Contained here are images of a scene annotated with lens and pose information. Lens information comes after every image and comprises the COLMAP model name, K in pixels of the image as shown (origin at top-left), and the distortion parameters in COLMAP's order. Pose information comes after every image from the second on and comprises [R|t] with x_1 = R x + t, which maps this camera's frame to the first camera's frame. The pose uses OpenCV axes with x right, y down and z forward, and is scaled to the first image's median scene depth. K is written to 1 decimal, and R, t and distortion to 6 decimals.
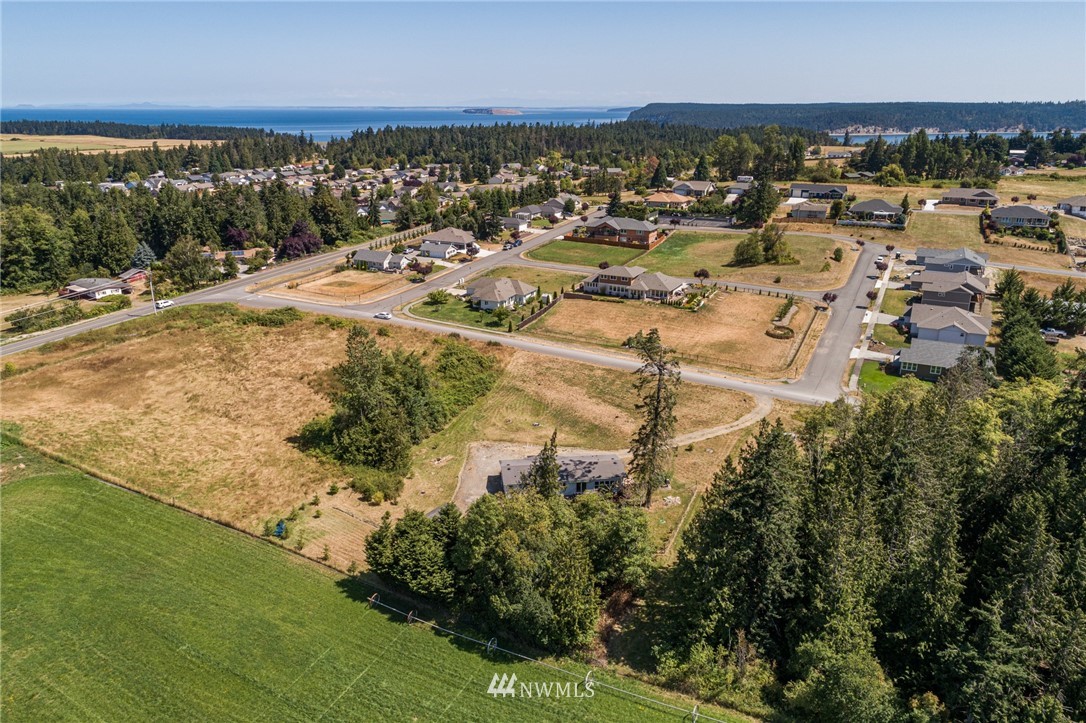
lens RADIAL K [[776.1, 0, 543.0], [0, 776.1, 361.5], [0, 0, 1]] dist [0.004557, 0.001200]
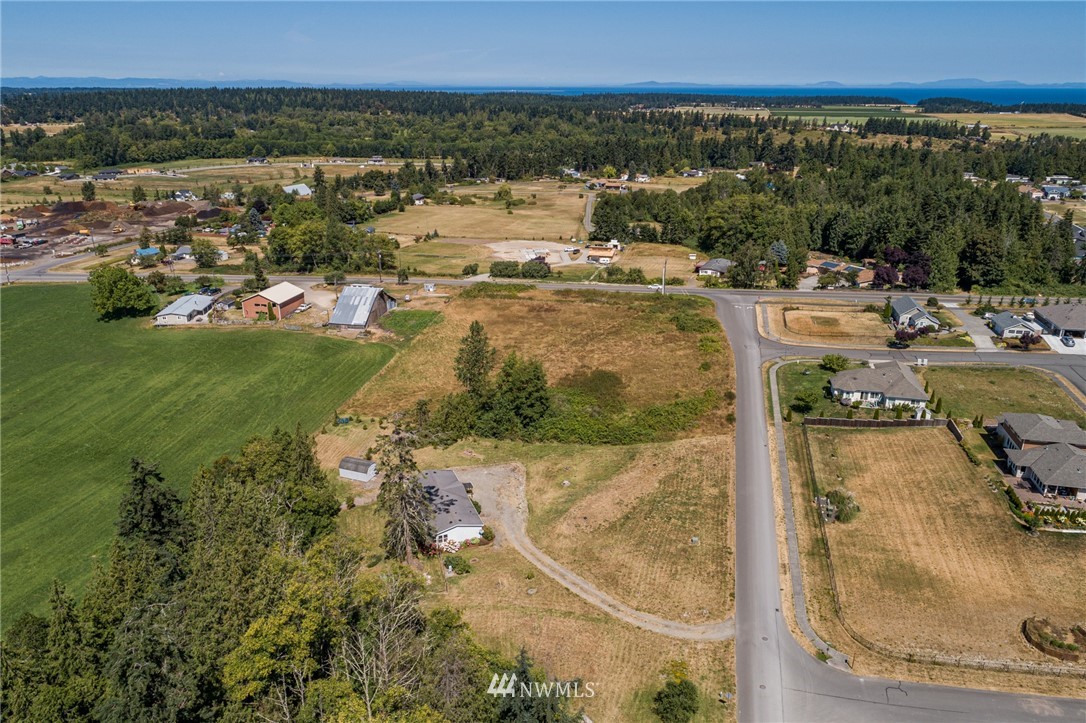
lens RADIAL K [[776.1, 0, 543.0], [0, 776.1, 361.5], [0, 0, 1]] dist [0.004557, 0.001200]
pose [[0.229871, 0.330457, -0.915400, 0.658671], [-0.305412, 0.917567, 0.254545, -0.236974], [0.924058, 0.221062, 0.311848, 0.521579]]
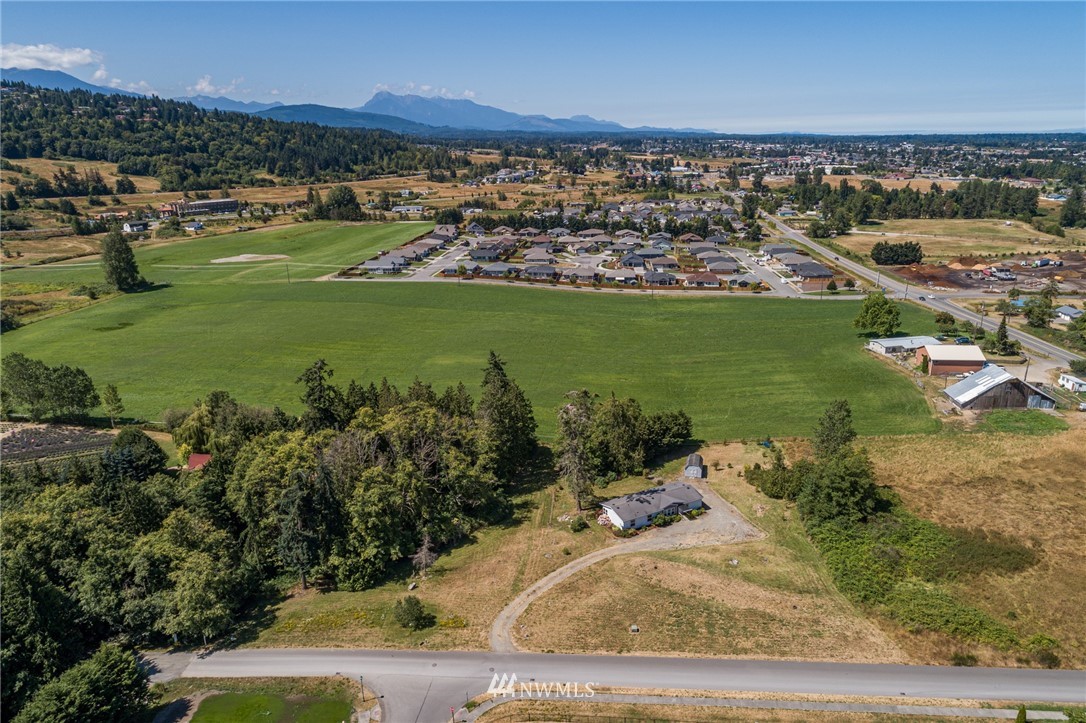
lens RADIAL K [[748.2, 0, 543.0], [0, 748.2, 361.5], [0, 0, 1]] dist [-0.000369, 0.002390]
pose [[-0.940277, 0.111140, -0.321757, 0.379744], [-0.093545, 0.824452, 0.558147, -0.481547], [0.327305, 0.554912, -0.764816, 1.197156]]
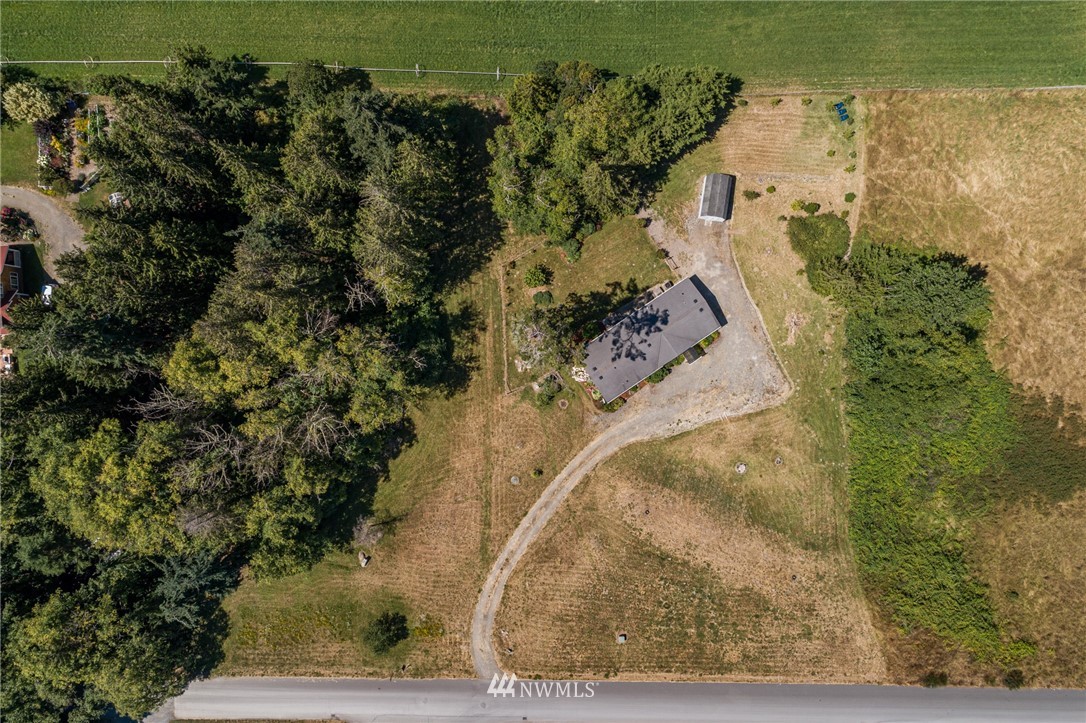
lens RADIAL K [[776.1, 0, 543.0], [0, 776.1, 361.5], [0, 0, 1]] dist [0.004557, 0.001200]
pose [[-0.897250, 0.441384, -0.011112, 0.105157], [-0.150246, -0.281563, 0.947707, -0.473871], [0.415174, 0.851999, 0.318948, 0.475659]]
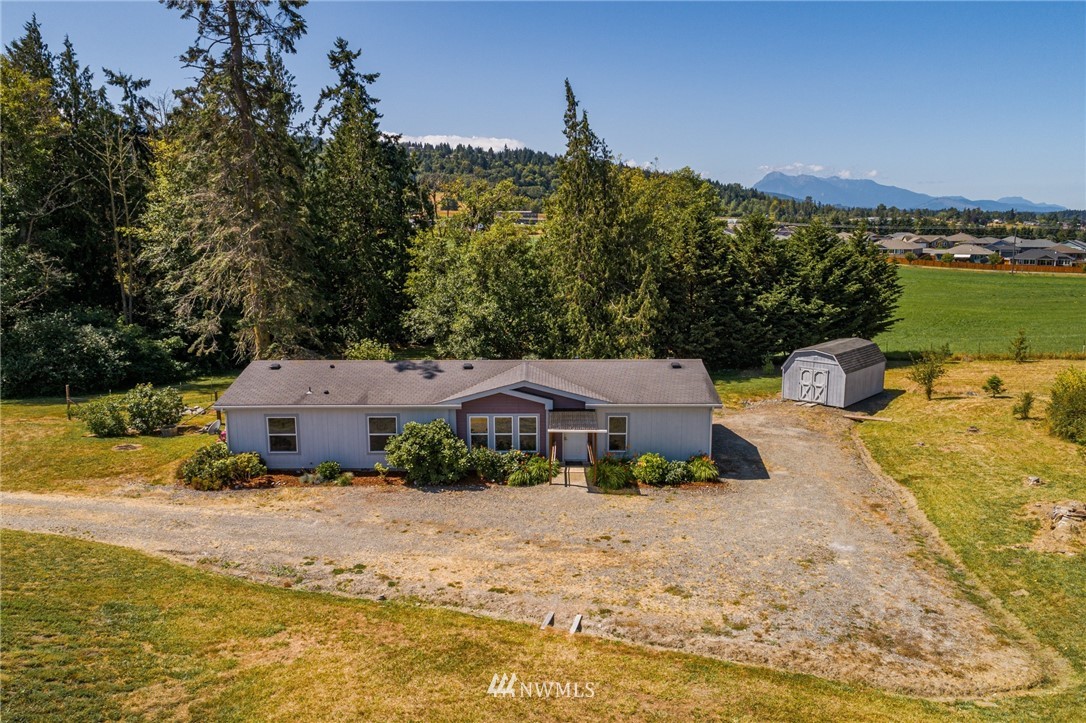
lens RADIAL K [[776.1, 0, 543.0], [0, 776.1, 361.5], [0, 0, 1]] dist [0.004557, 0.001200]
pose [[-0.990044, -0.025475, 0.138430, -0.023668], [0.043124, 0.881292, 0.470601, 0.003369], [-0.133986, 0.471886, -0.871419, 0.847071]]
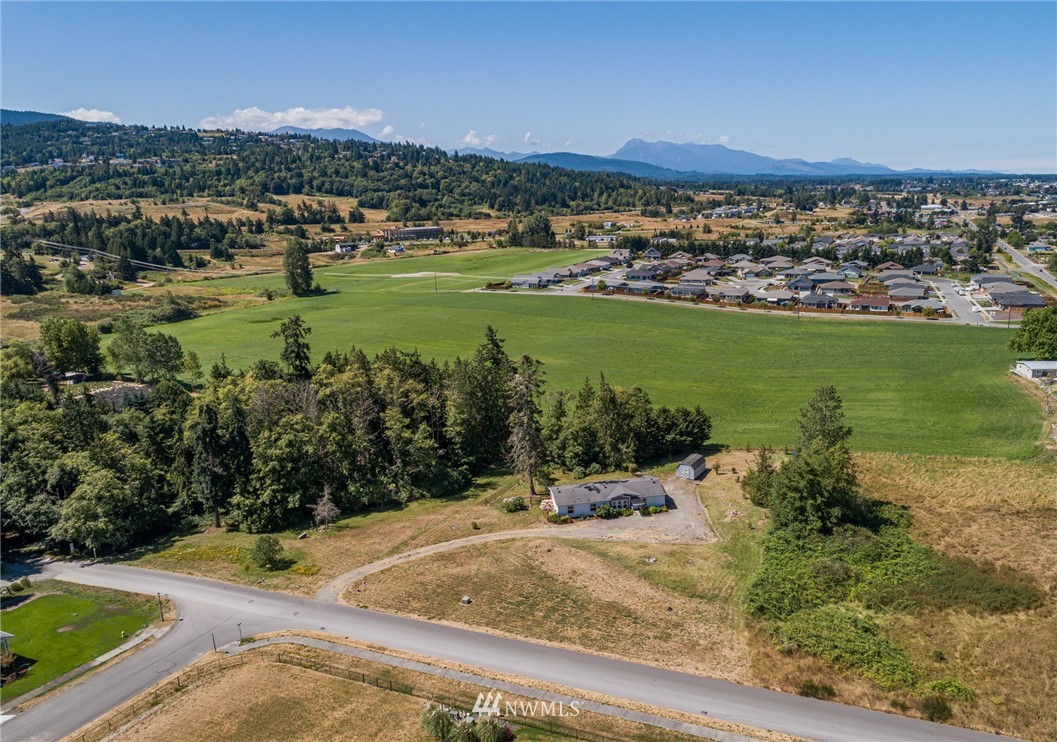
lens RADIAL K [[764.5, 0, 556.1], [0, 764.5, 371.8], [0, 0, 1]] dist [-0.003216, 0.002135]
pose [[-0.998763, 0.035647, -0.034673, 0.088140], [0.012018, 0.849599, 0.527292, -0.394880], [0.048255, 0.526223, -0.848976, 1.256699]]
